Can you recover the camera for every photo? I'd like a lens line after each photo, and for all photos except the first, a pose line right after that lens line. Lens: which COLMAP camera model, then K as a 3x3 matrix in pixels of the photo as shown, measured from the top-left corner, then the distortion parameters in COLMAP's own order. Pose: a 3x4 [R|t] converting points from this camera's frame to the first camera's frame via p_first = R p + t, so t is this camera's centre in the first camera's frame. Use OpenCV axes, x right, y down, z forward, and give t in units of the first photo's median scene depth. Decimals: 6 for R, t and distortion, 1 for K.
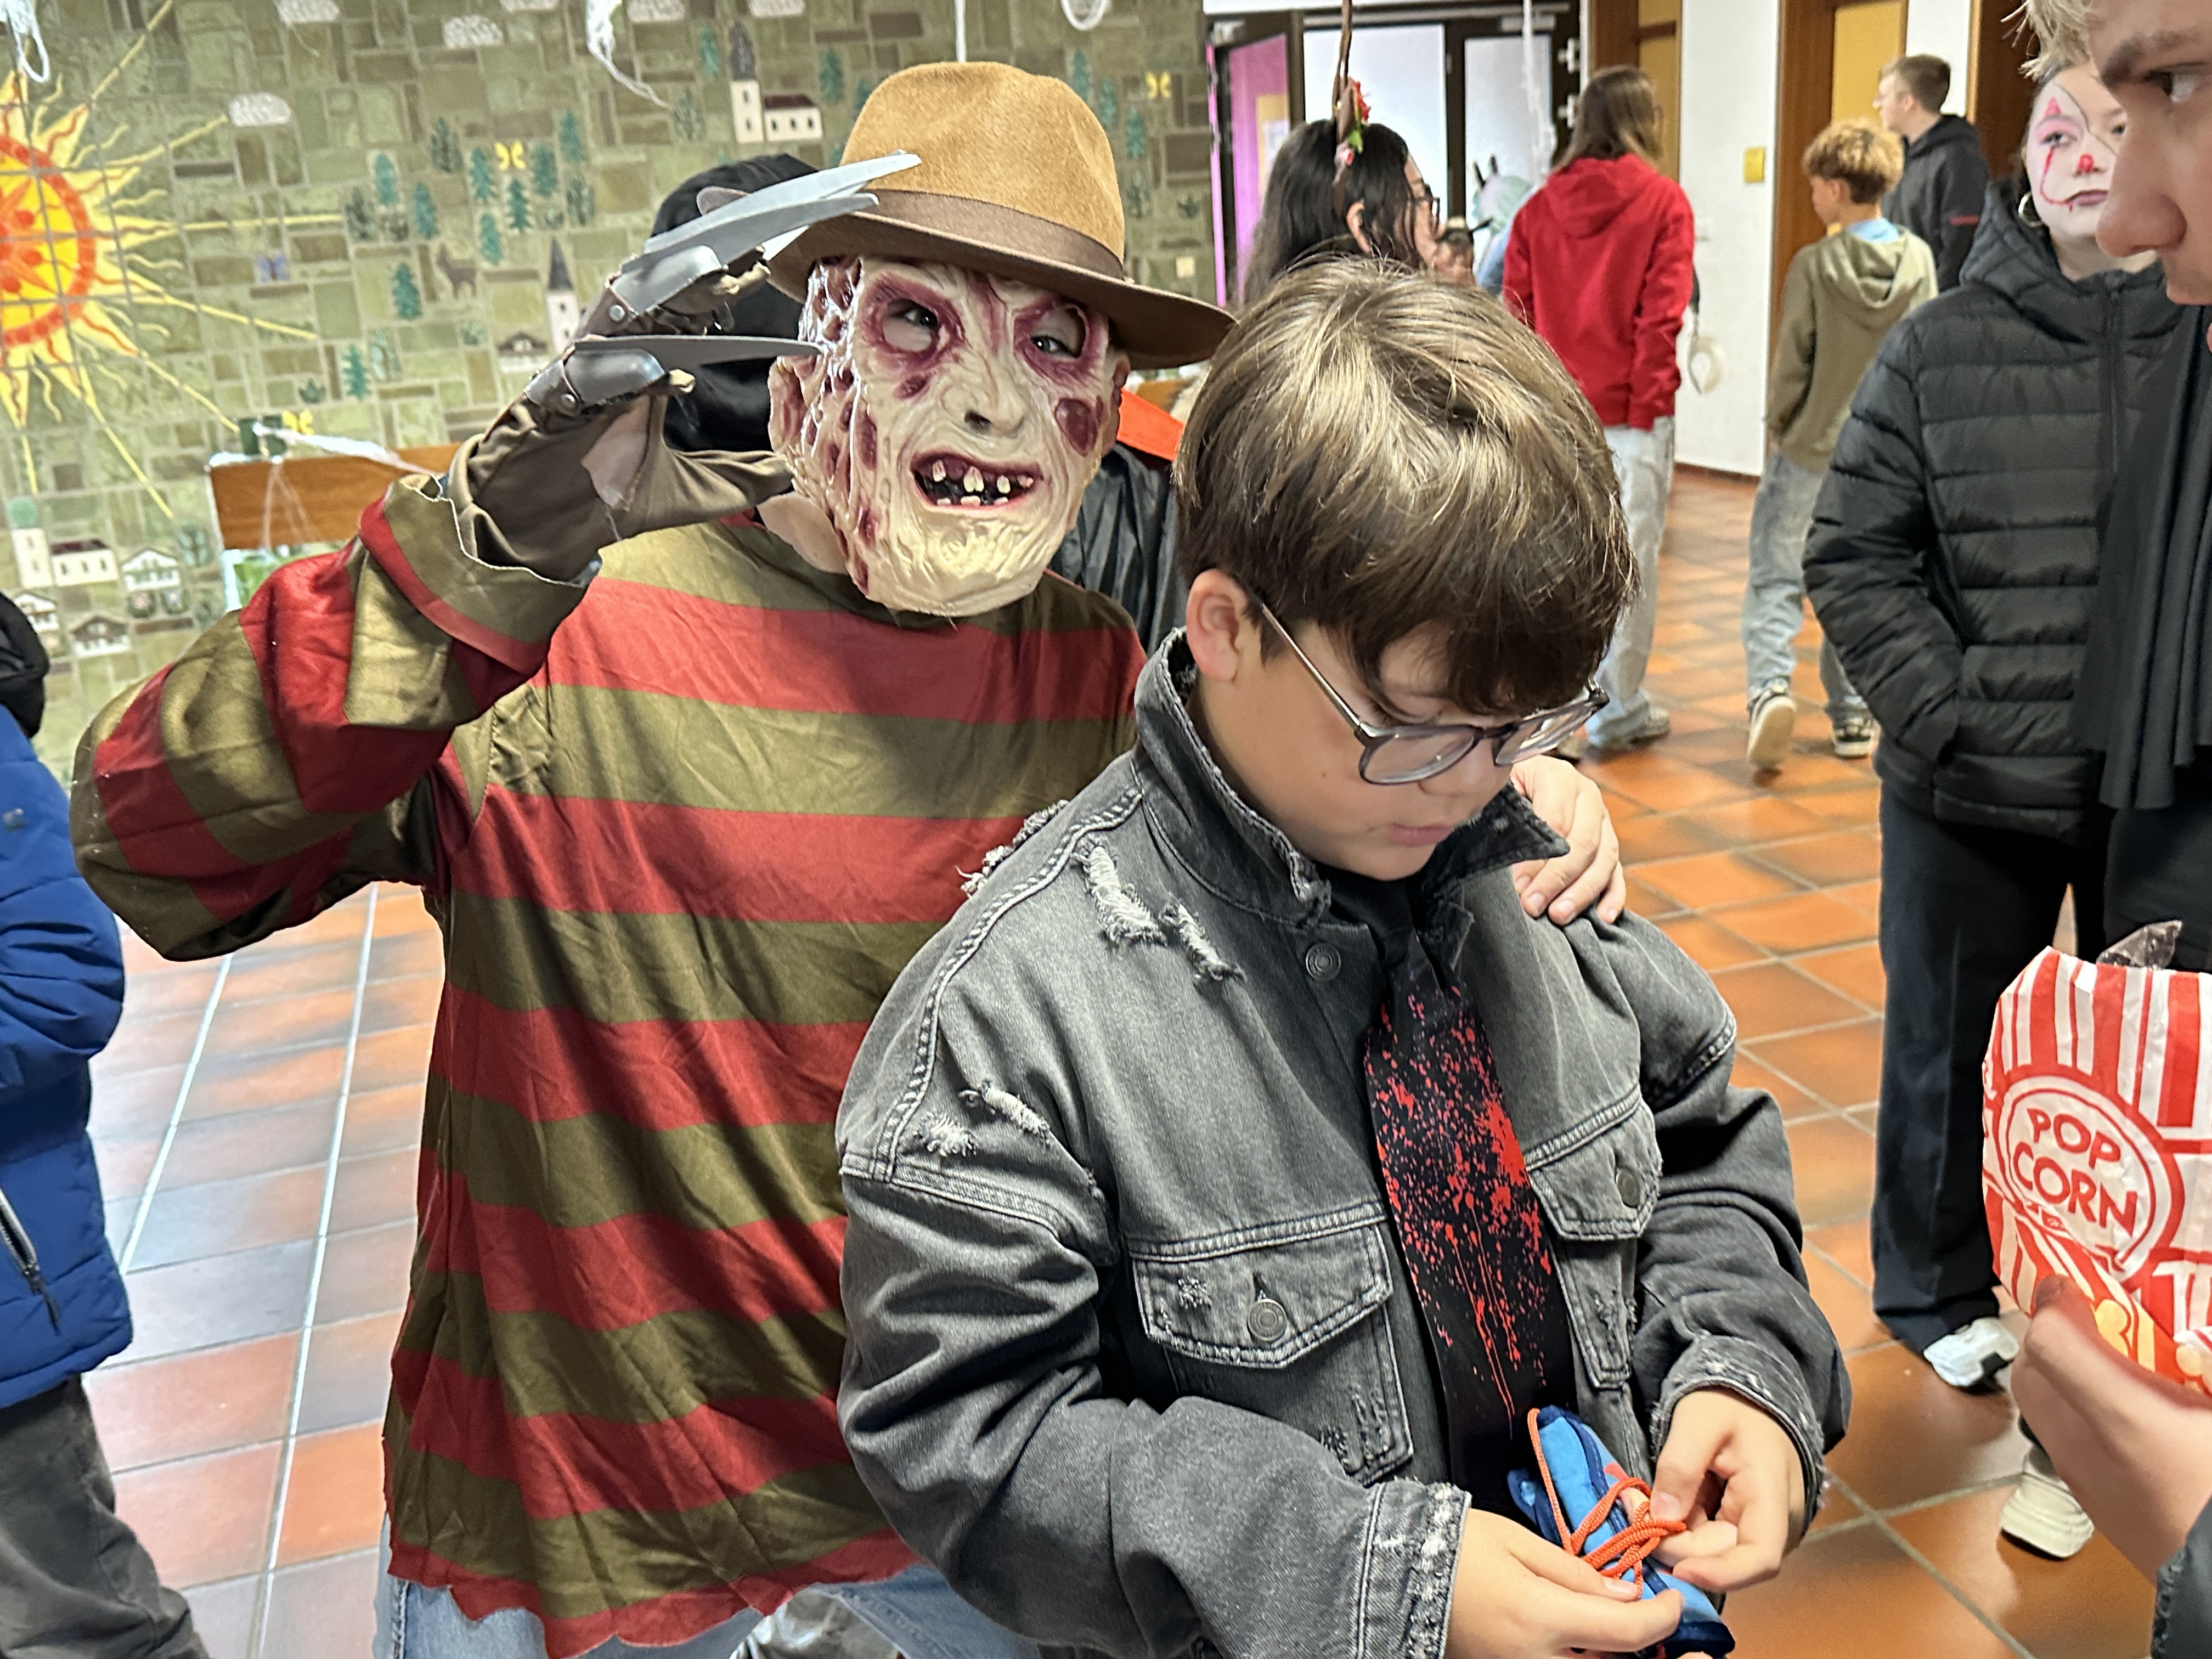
lens RADIAL K [[2001.3, 0, 1105.0], [0, 2001.3, 829.2], [0, 0, 1]] dist [-0.007467, -0.004973]
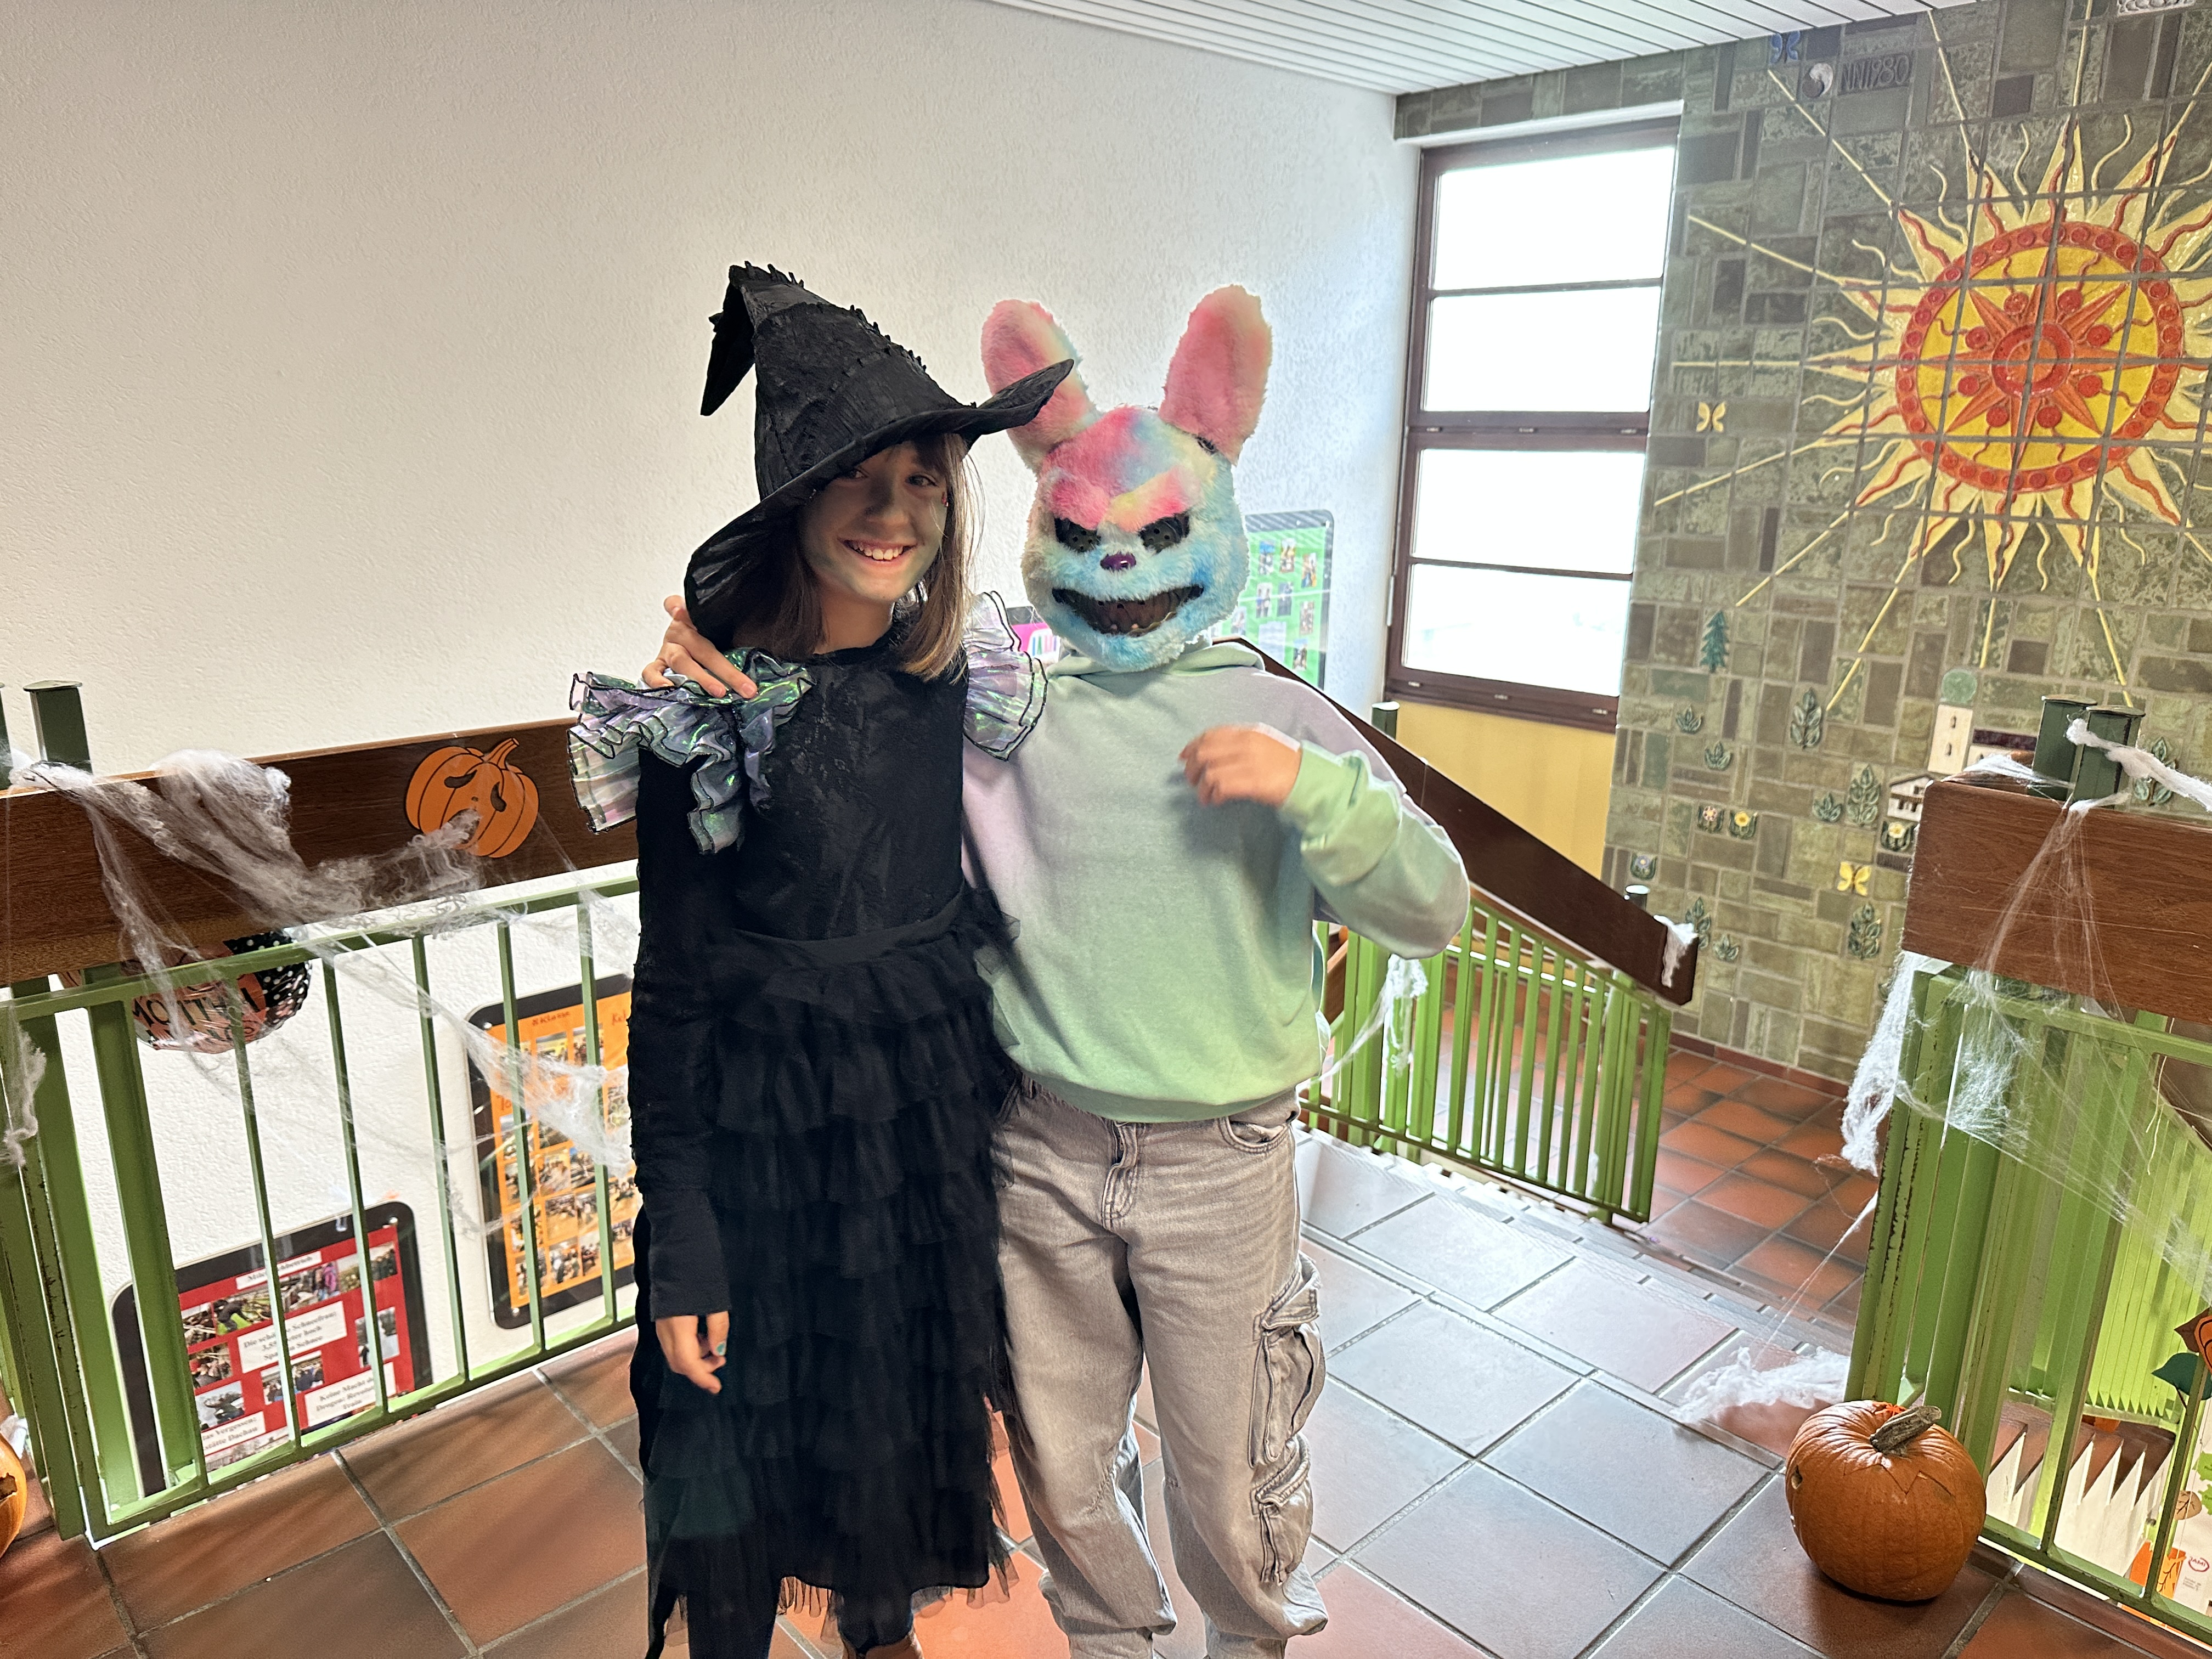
lens RADIAL K [[1565.6, 0, 1106.9], [0, 1565.6, 830.6], [0, 0, 1]] dist [-0.007214, -0.002397]
pose [[0.431521, 0.306427, -0.848465, -0.126625], [-0.313870, 0.932775, 0.177245, -0.108766], [0.845740, 0.189823, 0.498690, 0.394006]]
